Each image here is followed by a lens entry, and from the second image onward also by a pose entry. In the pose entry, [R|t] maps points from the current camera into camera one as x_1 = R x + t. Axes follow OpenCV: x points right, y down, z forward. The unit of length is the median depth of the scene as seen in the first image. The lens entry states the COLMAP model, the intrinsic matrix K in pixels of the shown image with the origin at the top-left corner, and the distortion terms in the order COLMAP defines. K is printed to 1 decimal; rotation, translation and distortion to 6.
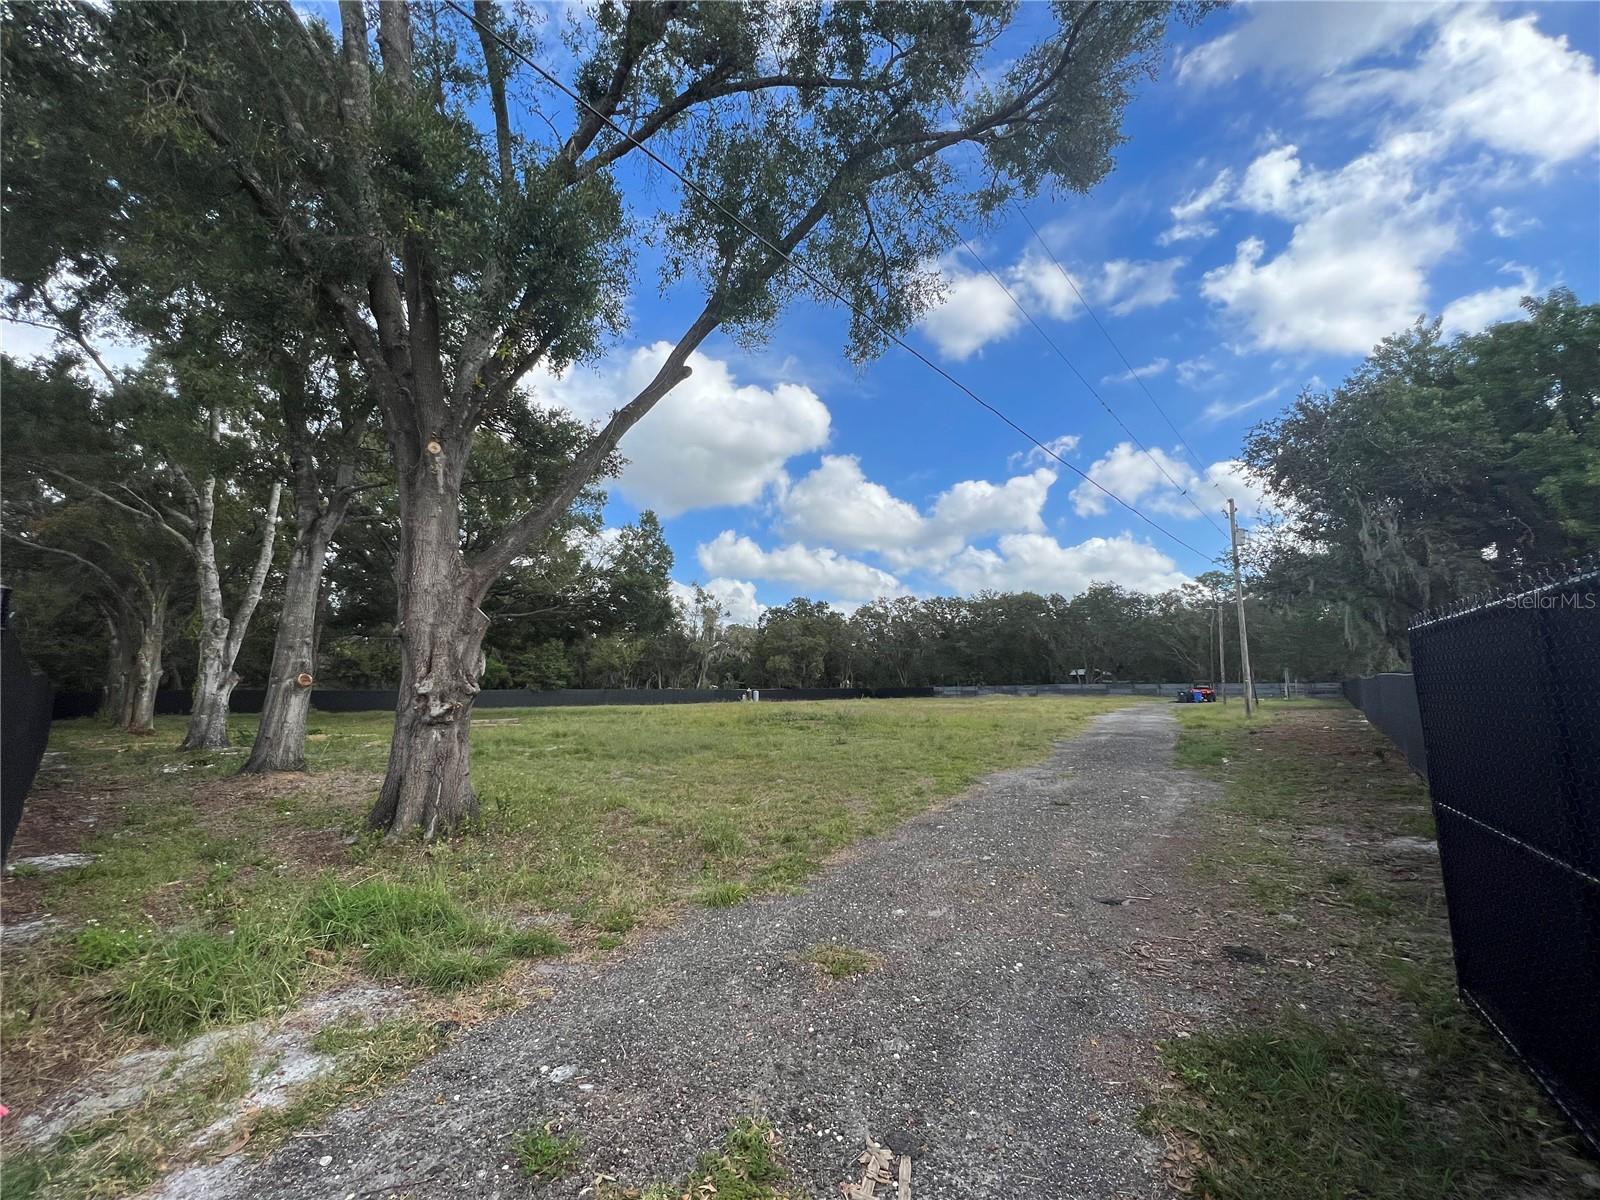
lens RADIAL K [[639.1, 0, 793.2], [0, 639.1, 599.3], [0, 0, 1]] dist [-0.002321, 0.000601]
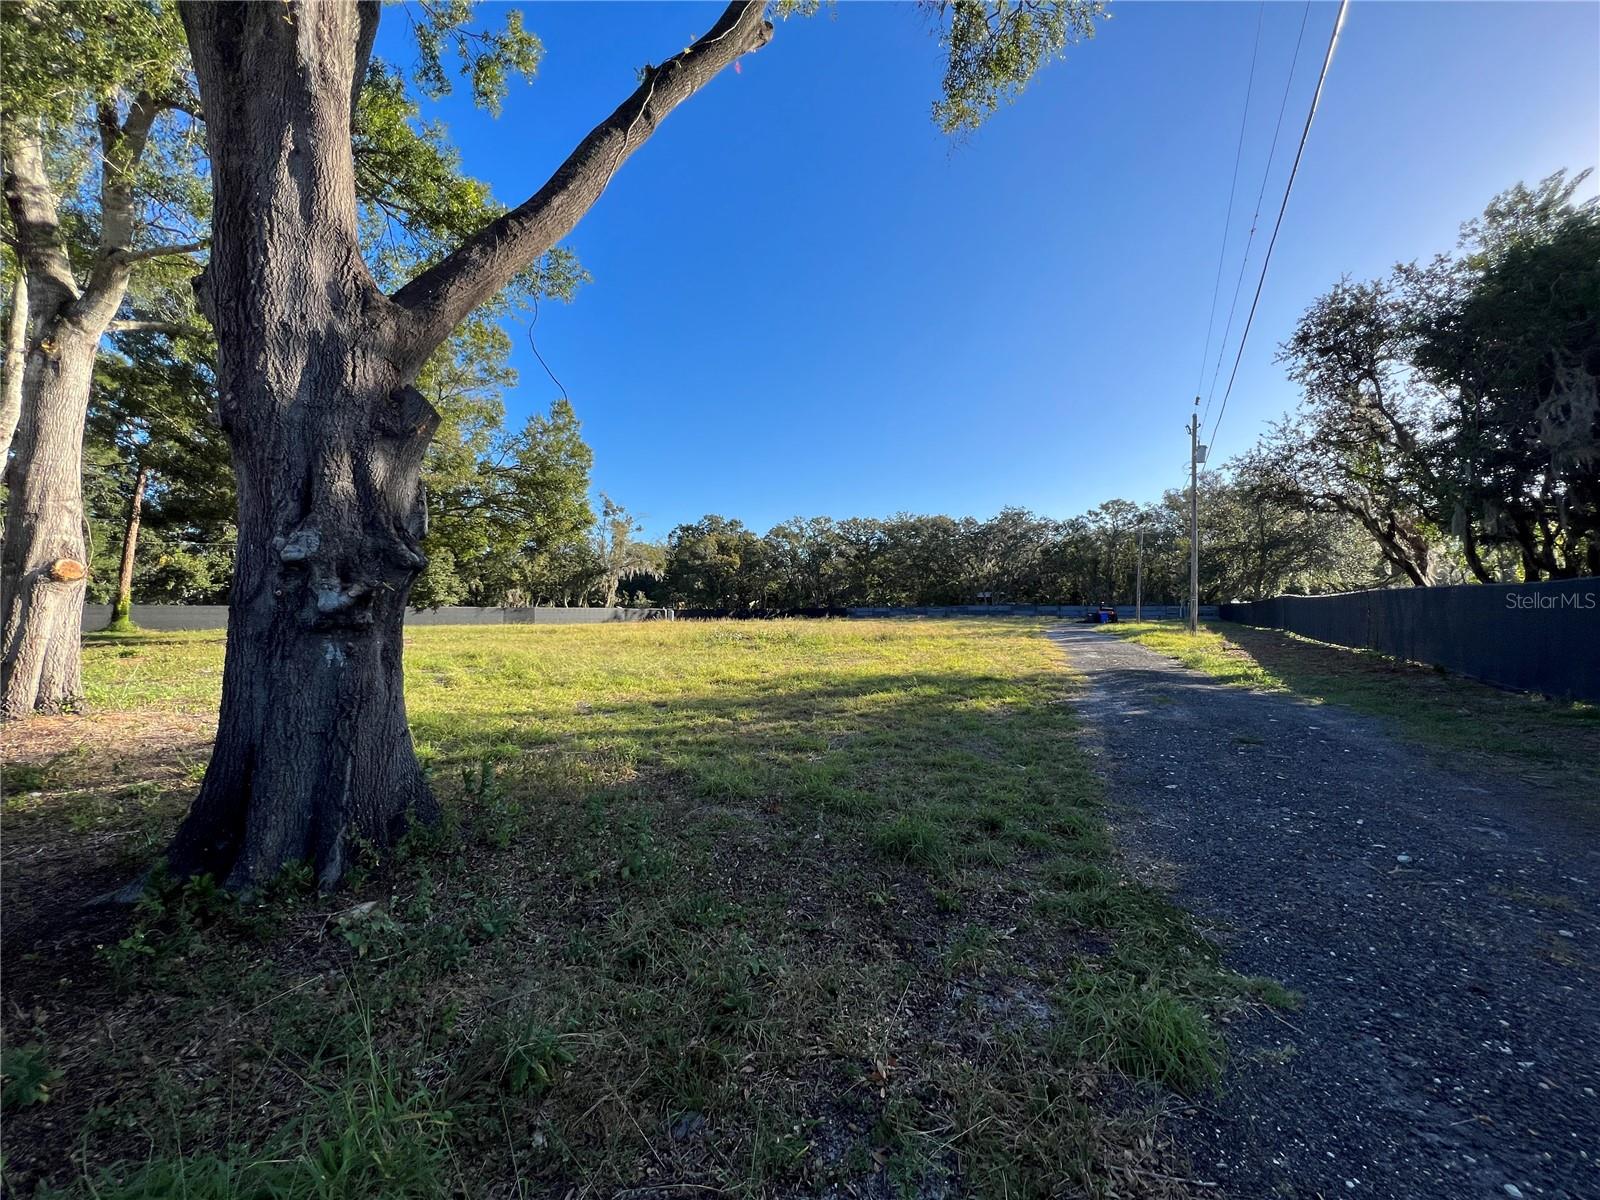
lens RADIAL K [[636.3, 0, 792.5], [0, 636.3, 599.5], [0, 0, 1]] dist [-0.000435, -0.000024]
pose [[0.987716, 0.008906, 0.156009, -0.122531], [-0.027750, 0.992503, 0.119031, 0.044367], [-0.153779, -0.121898, 0.980557, 0.203920]]
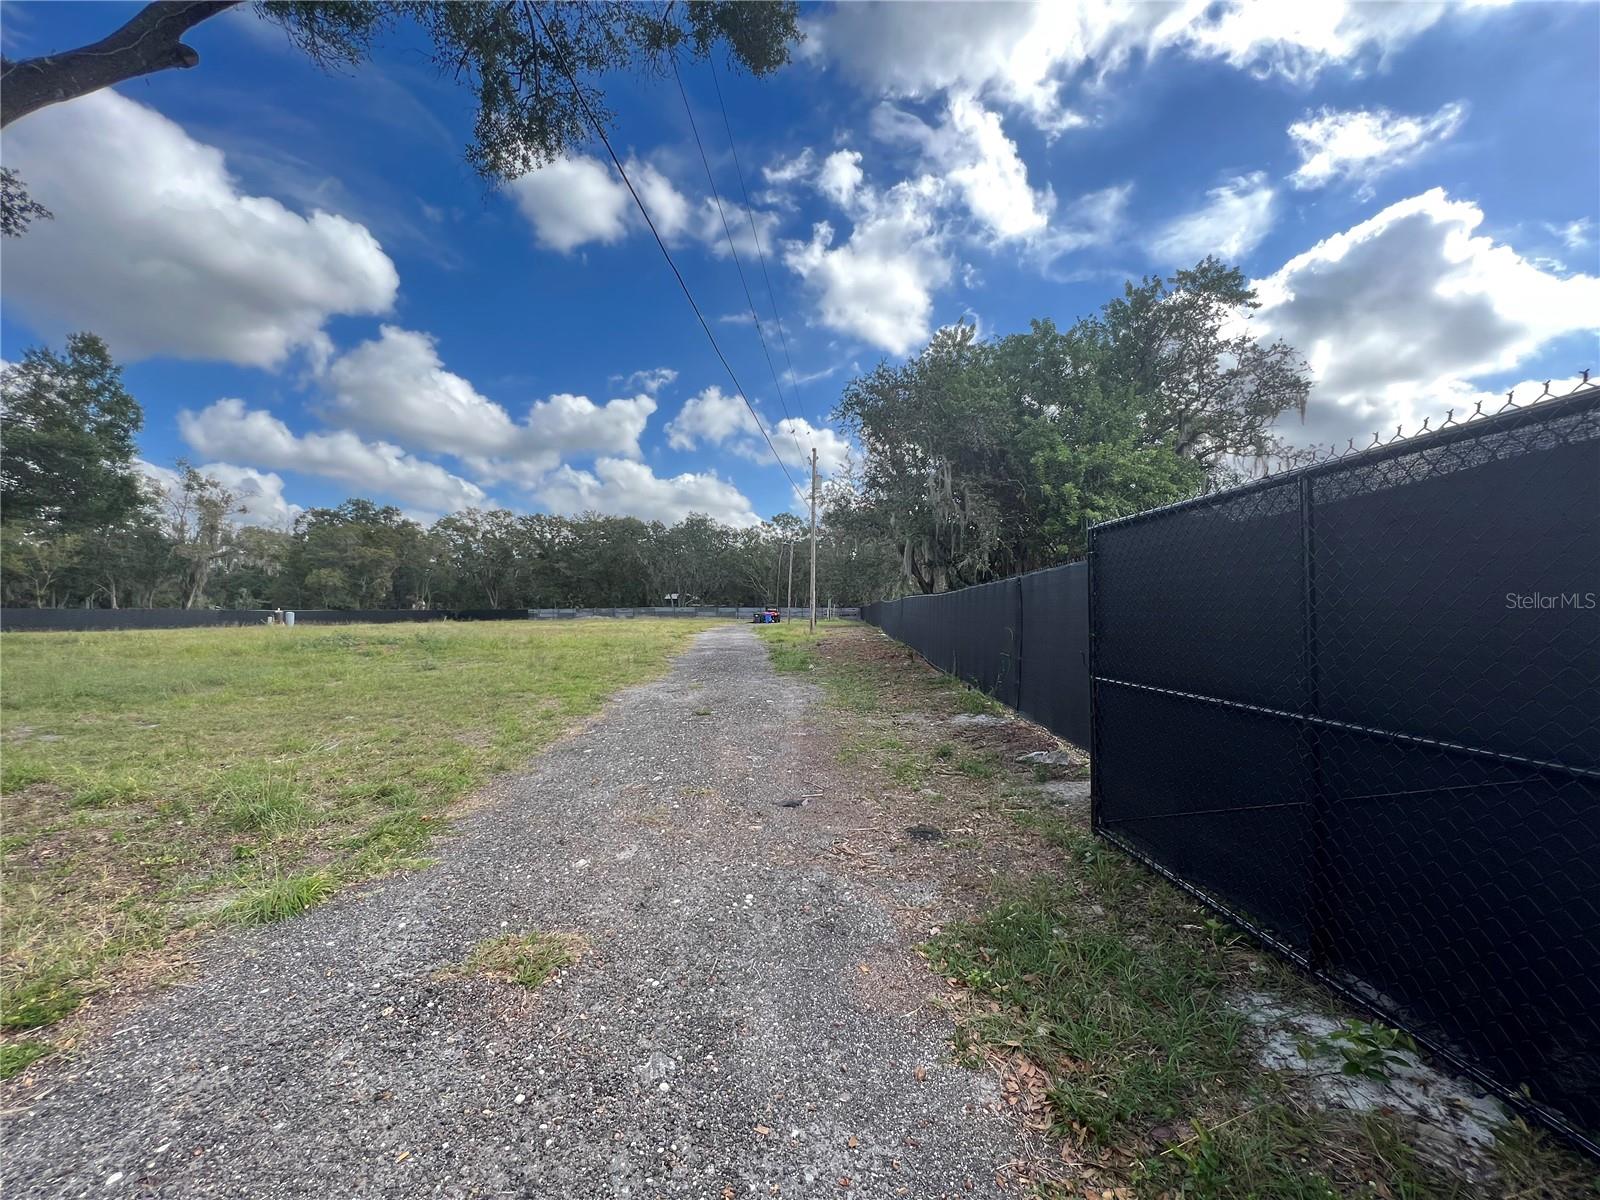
lens RADIAL K [[639.1, 0, 793.2], [0, 639.1, 599.3], [0, 0, 1]] dist [-0.002321, 0.000601]
pose [[0.817656, 0.015886, 0.575488, -0.020860], [-0.083584, 0.992303, 0.091365, 0.023365], [-0.569607, -0.122807, 0.812691, 0.076345]]
